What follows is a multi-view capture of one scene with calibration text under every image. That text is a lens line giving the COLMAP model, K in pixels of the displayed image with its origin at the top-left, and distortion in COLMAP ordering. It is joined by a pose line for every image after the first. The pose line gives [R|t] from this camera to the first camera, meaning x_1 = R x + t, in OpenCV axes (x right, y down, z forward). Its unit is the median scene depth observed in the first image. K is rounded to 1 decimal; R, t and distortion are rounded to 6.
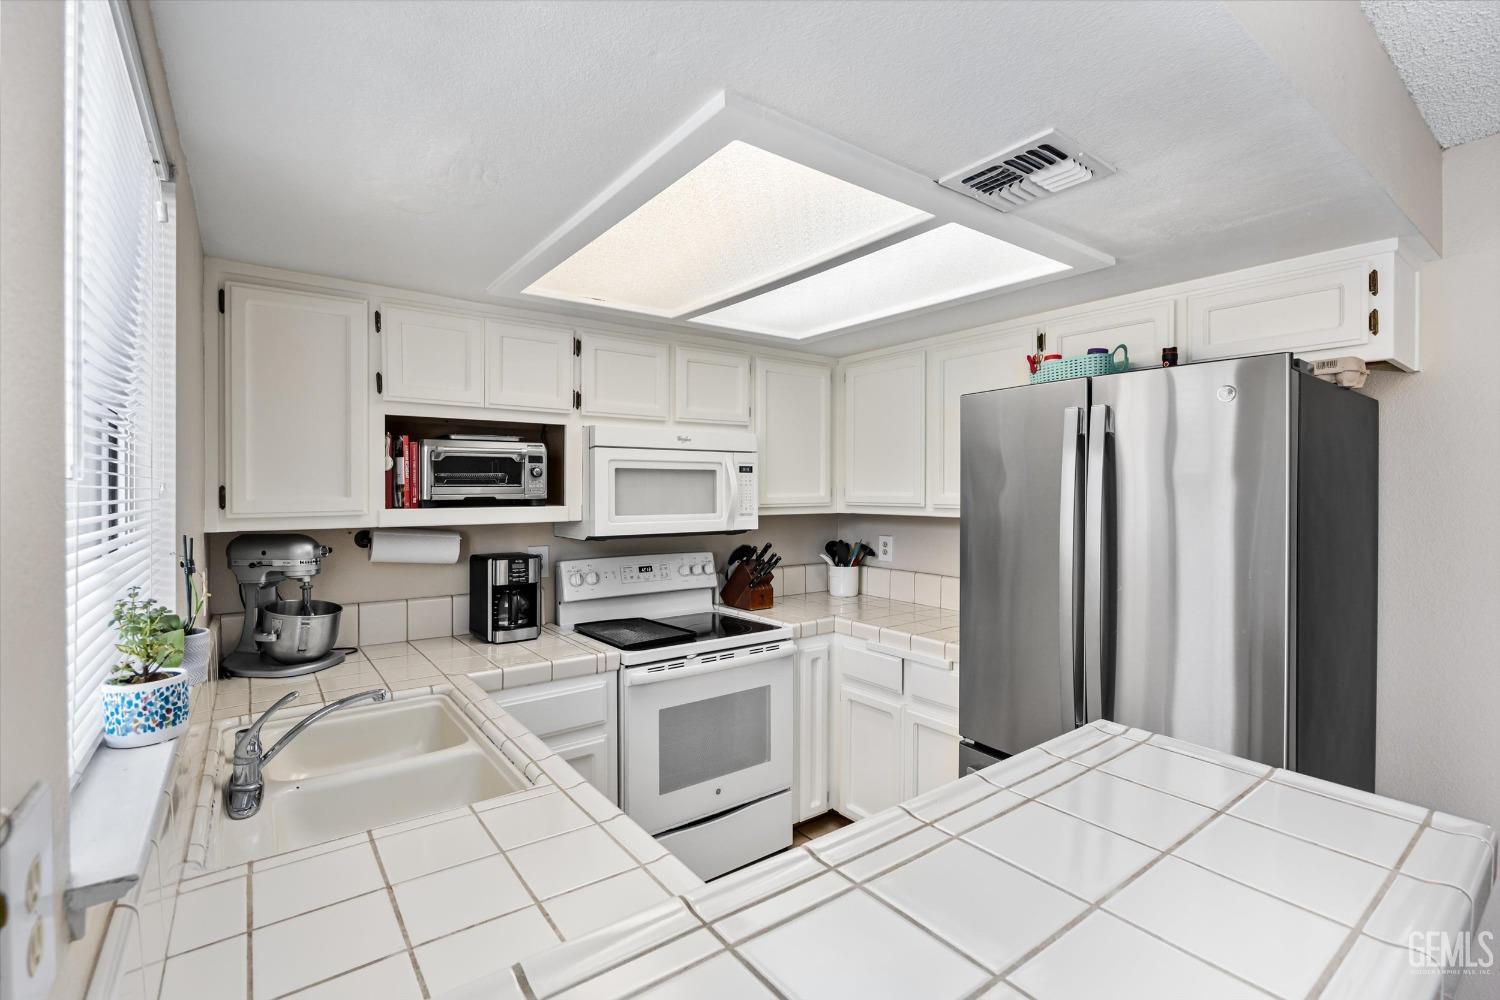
lens RADIAL K [[667.1, 0, 749.8], [0, 667.1, 495.5], [0, 0, 1]] dist [-0.017794, -0.000213]
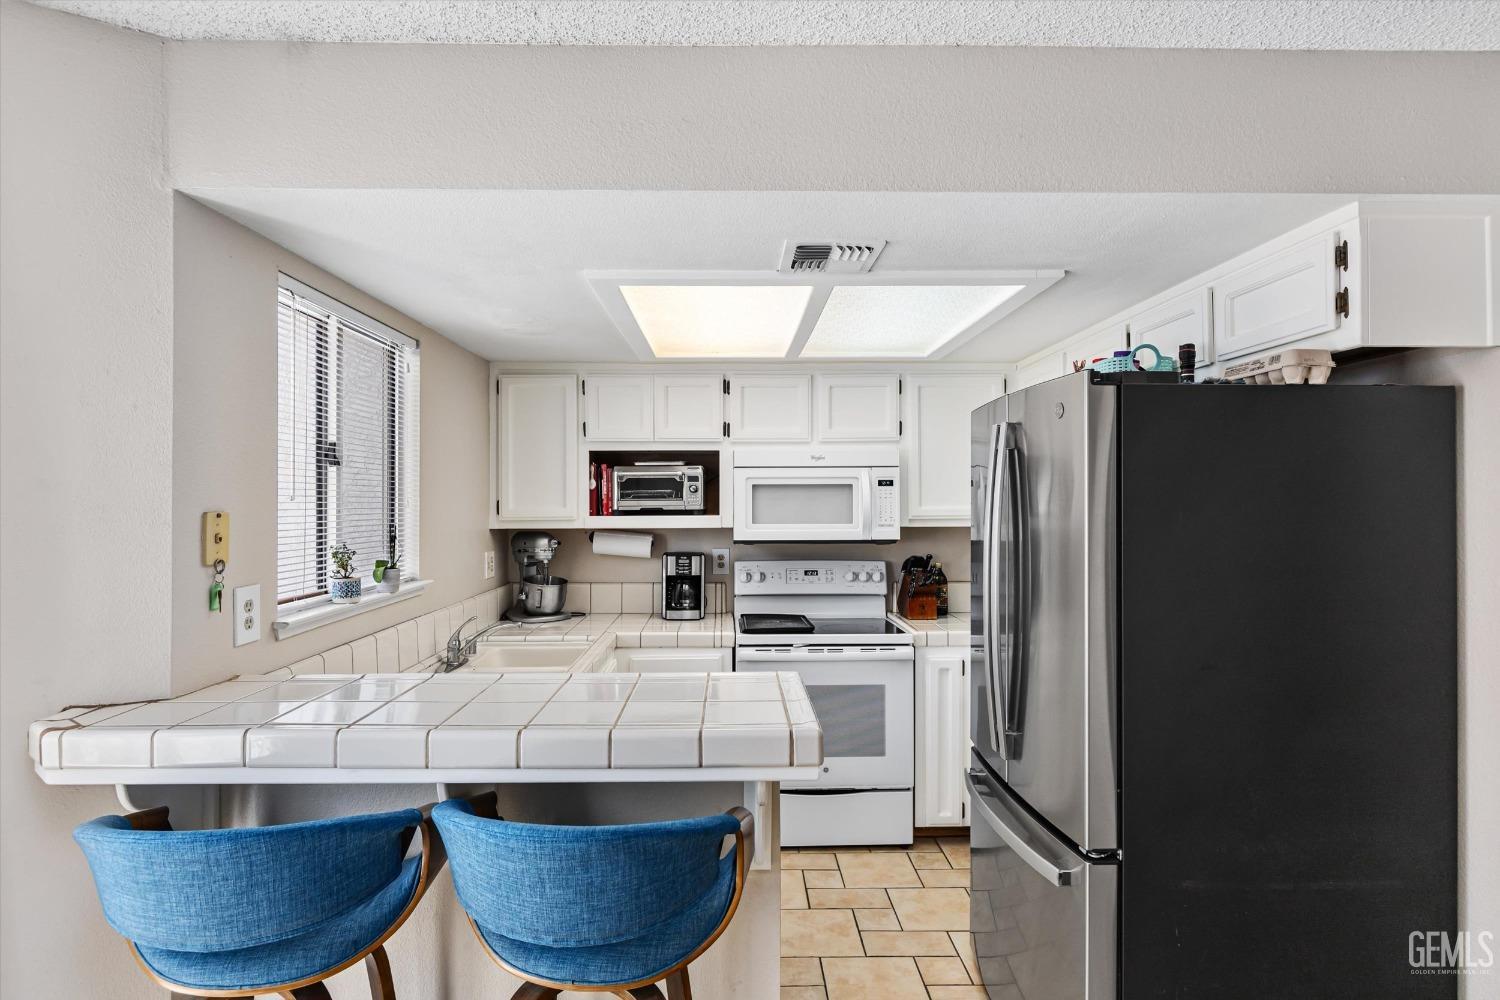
lens RADIAL K [[786.9, 0, 747.7], [0, 786.9, 498.8], [0, 0, 1]] dist [-0.002143, -0.000082]
pose [[0.815095, -0.001933, -0.579324, 0.644613], [-0.003000, 0.999967, -0.007556, -0.004516], [0.579319, 0.007897, 0.815063, -0.176417]]
